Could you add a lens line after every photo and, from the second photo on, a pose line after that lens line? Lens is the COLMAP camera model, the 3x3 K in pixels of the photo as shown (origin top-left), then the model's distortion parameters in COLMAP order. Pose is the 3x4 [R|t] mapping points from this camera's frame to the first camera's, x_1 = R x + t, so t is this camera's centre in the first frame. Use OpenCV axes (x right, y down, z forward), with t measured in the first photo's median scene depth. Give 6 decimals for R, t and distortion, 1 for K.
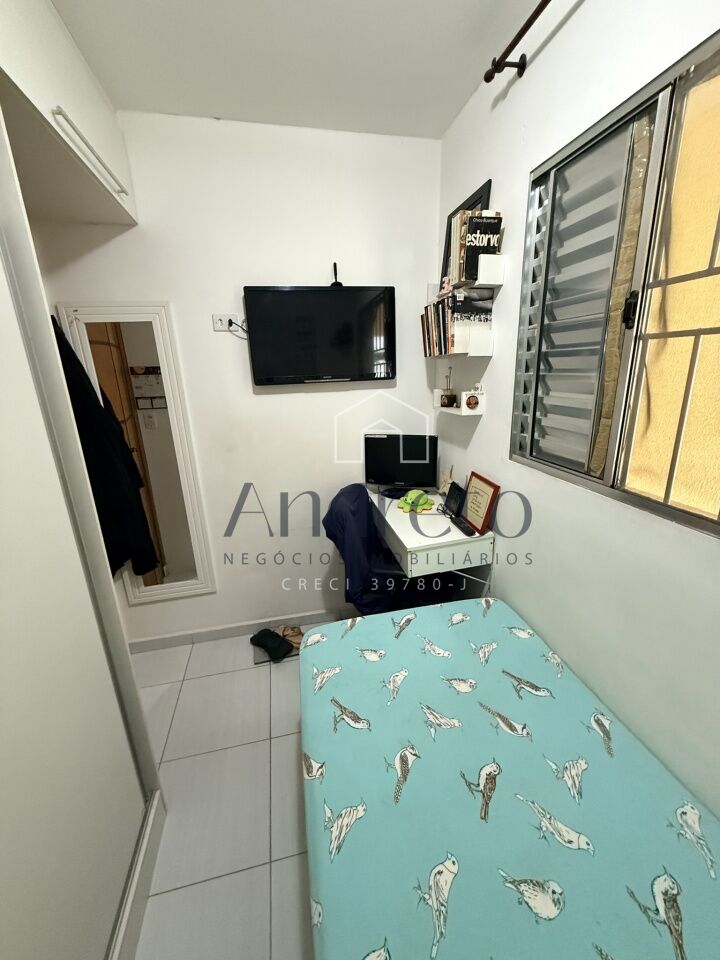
lens RADIAL K [[383.6, 0, 359.1], [0, 383.6, 478.8], [0, 0, 1]] dist [-0.001168, -0.000102]
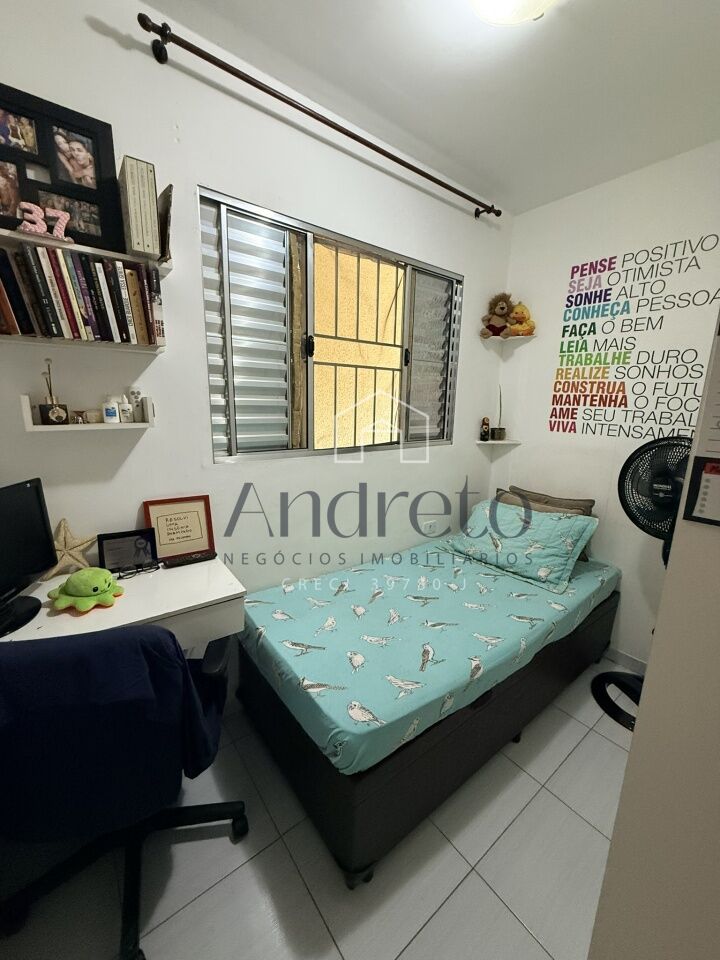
lens RADIAL K [[383.6, 0, 356.8], [0, 383.6, 481.0], [0, 0, 1]] dist [-0.001168, -0.000102]
pose [[-0.426004, -0.166051, 0.889353, -0.801648], [0.242471, 0.926096, 0.289056, -0.252492], [-0.871624, 0.338781, -0.354258, 1.268086]]
